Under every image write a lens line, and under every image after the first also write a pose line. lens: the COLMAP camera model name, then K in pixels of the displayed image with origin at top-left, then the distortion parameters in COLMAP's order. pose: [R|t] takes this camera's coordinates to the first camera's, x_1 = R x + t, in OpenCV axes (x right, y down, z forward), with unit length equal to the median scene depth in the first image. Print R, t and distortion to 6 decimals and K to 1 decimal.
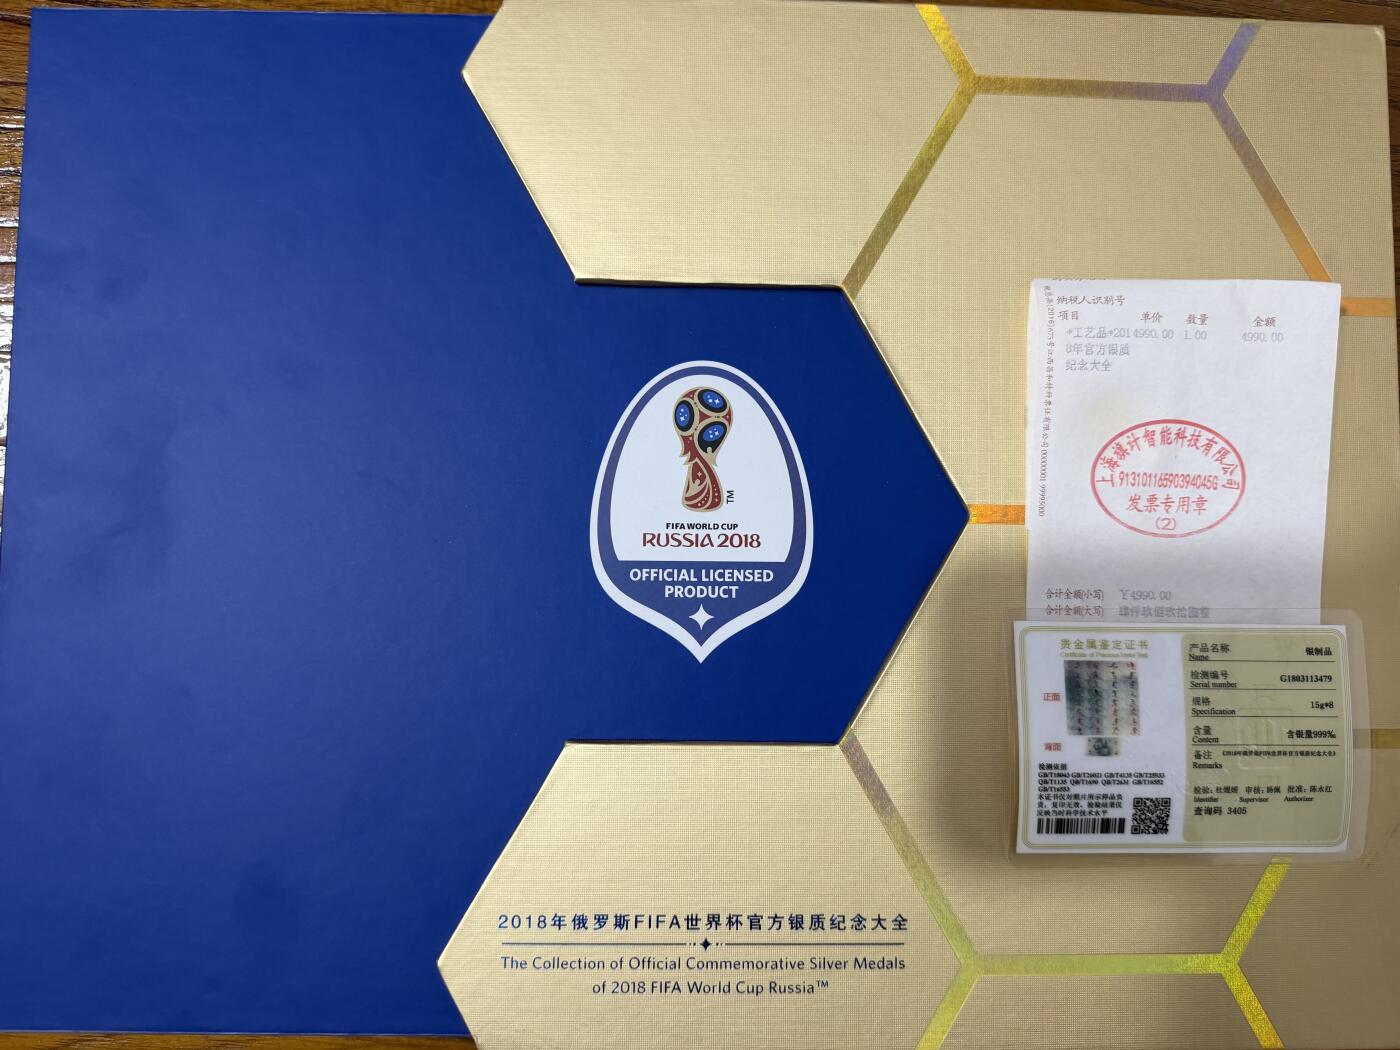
lens RADIAL K [[966.4, 0, 695.7], [0, 966.4, 512.5], [0, 0, 1]] dist [-0.009637, 0.000519]
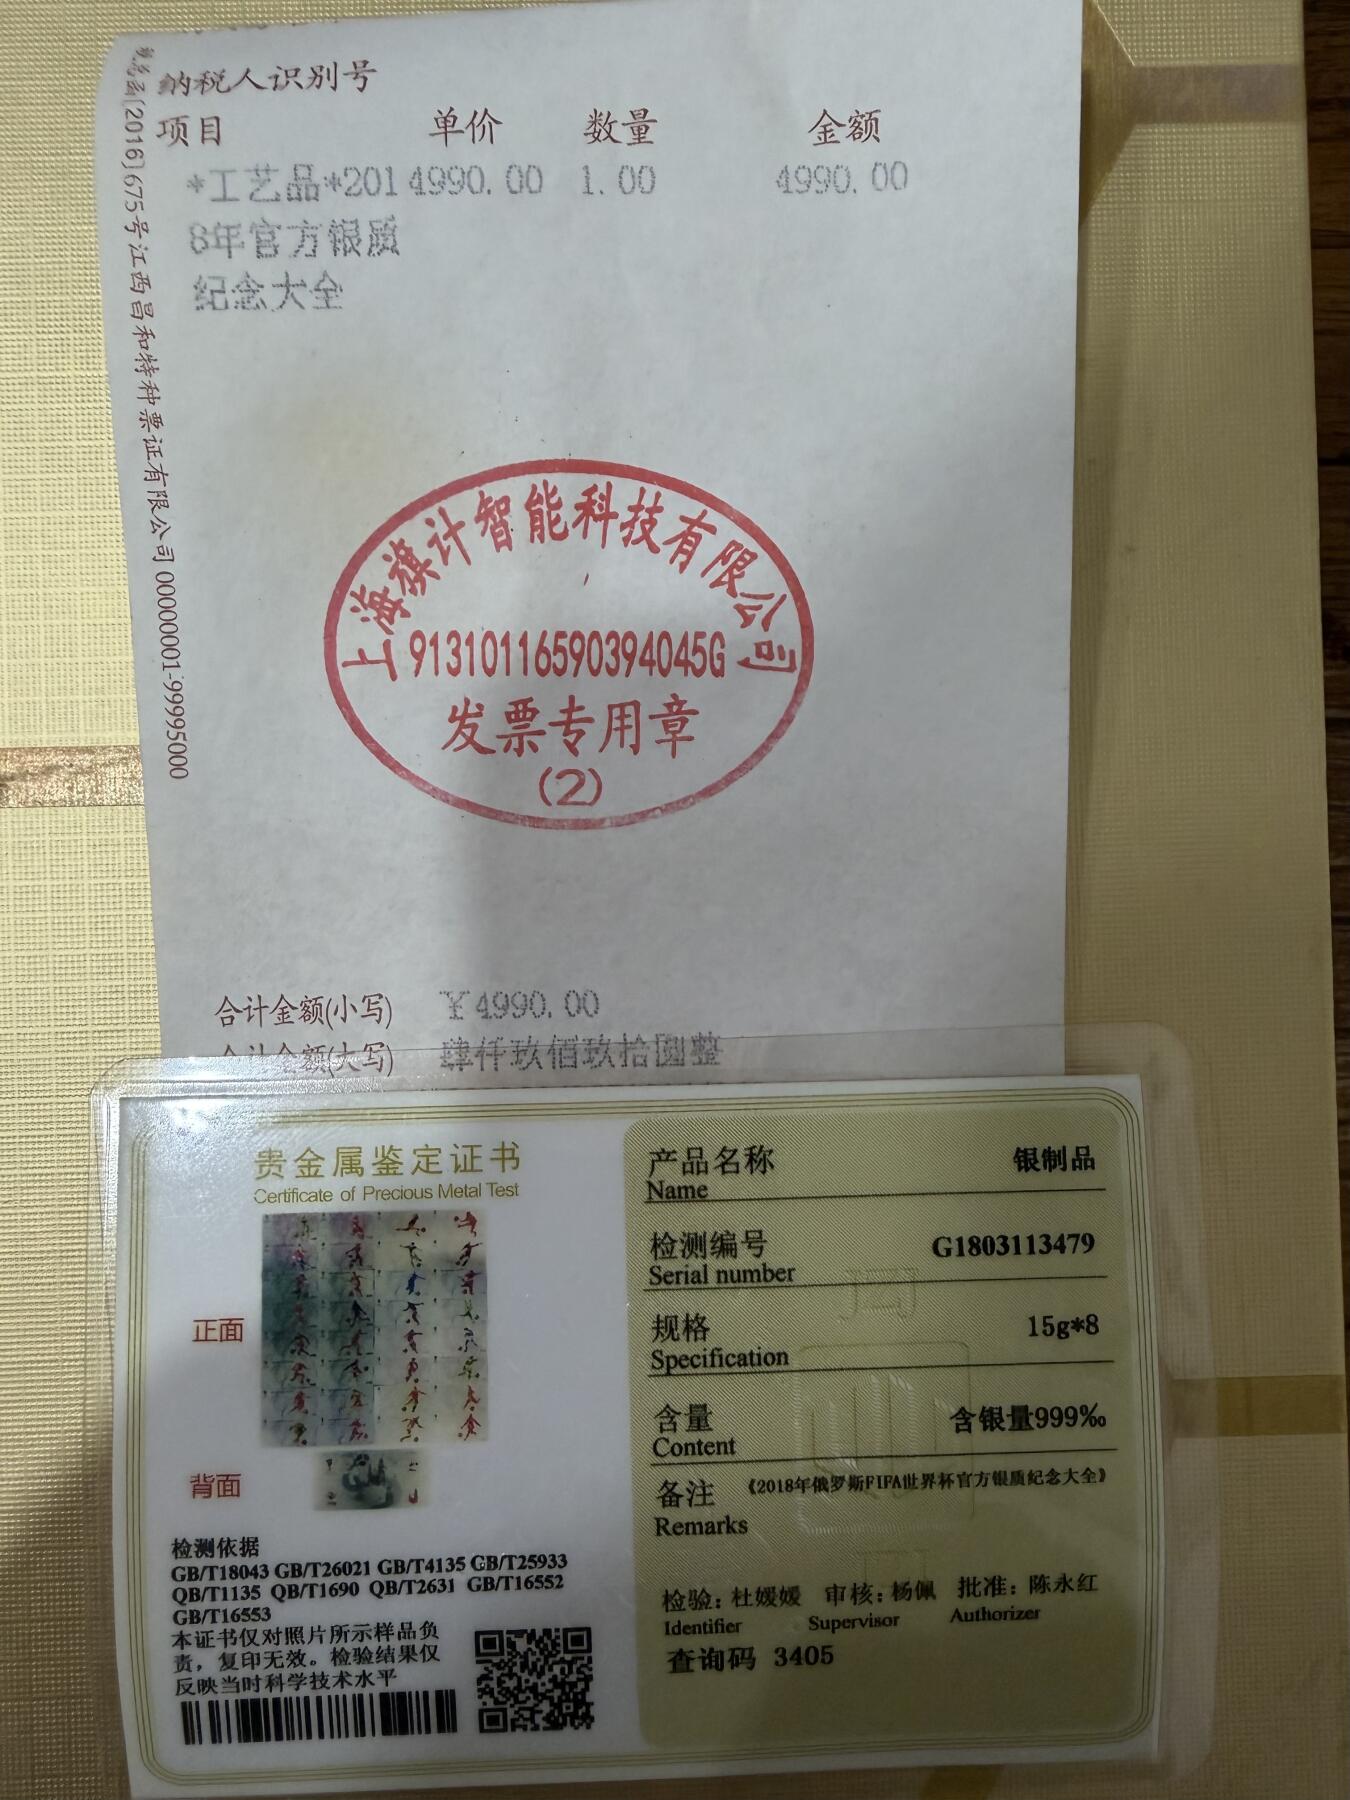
lens RADIAL K [[1230.9, 0, 673.2], [0, 1230.9, 807.7], [0, 0, 1]] dist [0.014081, -0.000323]
pose [[0.998878, -0.038627, -0.027384, 0.540064], [0.039888, 0.998093, 0.047101, 0.000424], [0.025512, -0.048140, 0.998515, 0.591029]]
